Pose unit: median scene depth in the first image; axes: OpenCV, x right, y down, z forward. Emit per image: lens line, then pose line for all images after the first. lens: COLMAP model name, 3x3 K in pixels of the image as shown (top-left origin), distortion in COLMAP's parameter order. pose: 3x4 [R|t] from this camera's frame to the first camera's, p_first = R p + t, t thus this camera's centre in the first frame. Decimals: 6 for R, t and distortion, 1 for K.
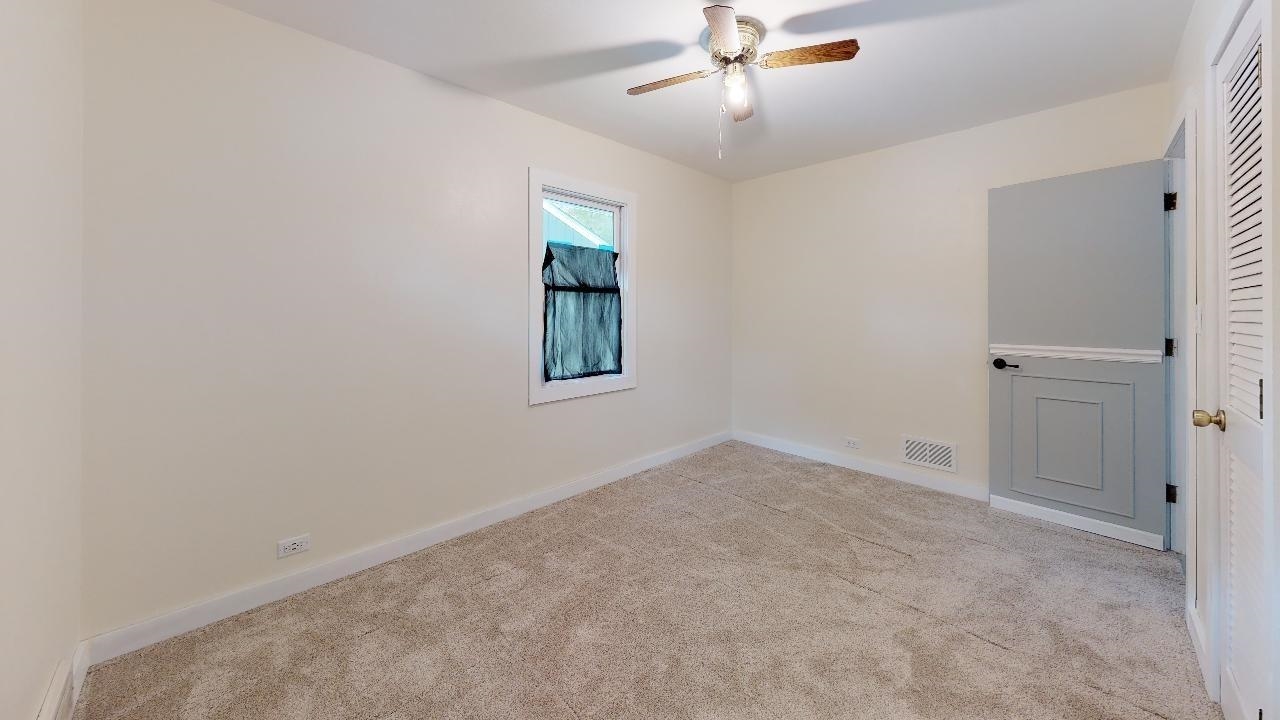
lens RADIAL K [[401.8, 0, 633.8], [0, 401.8, 310.3], [0, 0, 1]] dist [-0.001135, -0.000078]
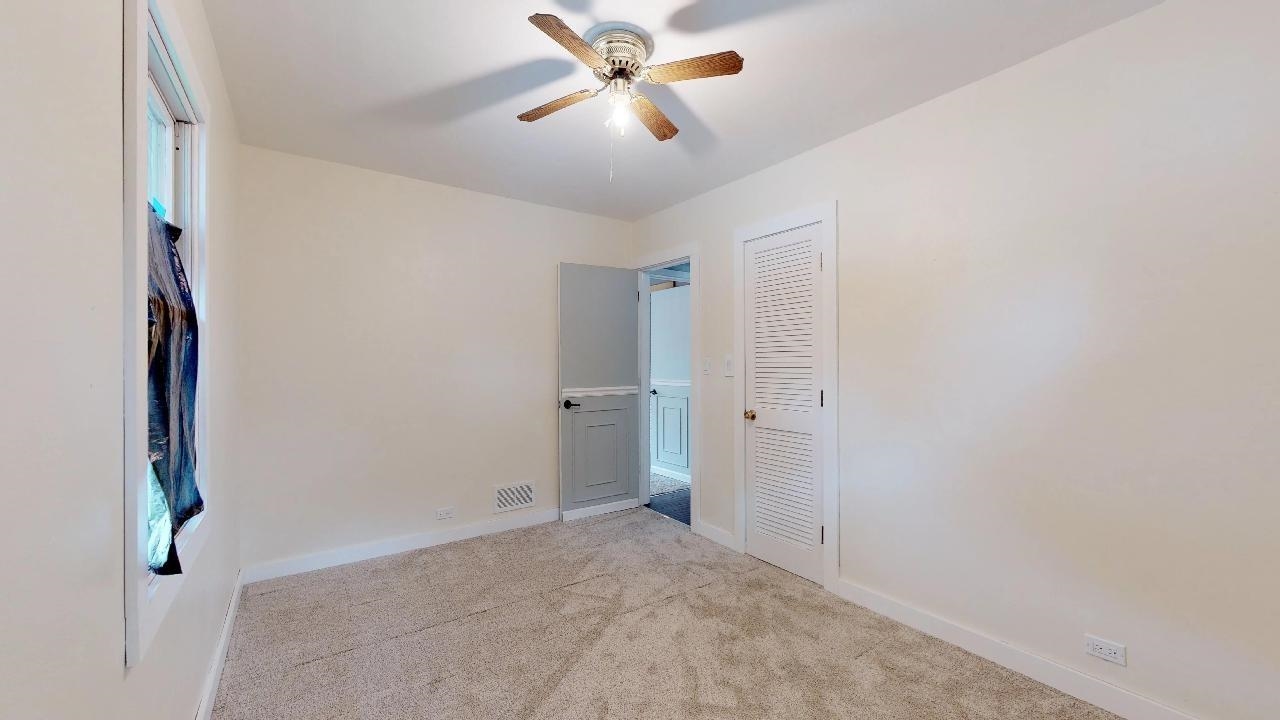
lens RADIAL K [[473.0, 0, 637.7], [0, 473.0, 361.0], [0, 0, 1]] dist [0.000807, 0.000008]
pose [[0.207940, 0.002901, 0.978137, -0.508048], [-0.002969, 0.999993, -0.002334, 0.000883], [-0.978137, -0.002419, 0.207947, 0.511240]]
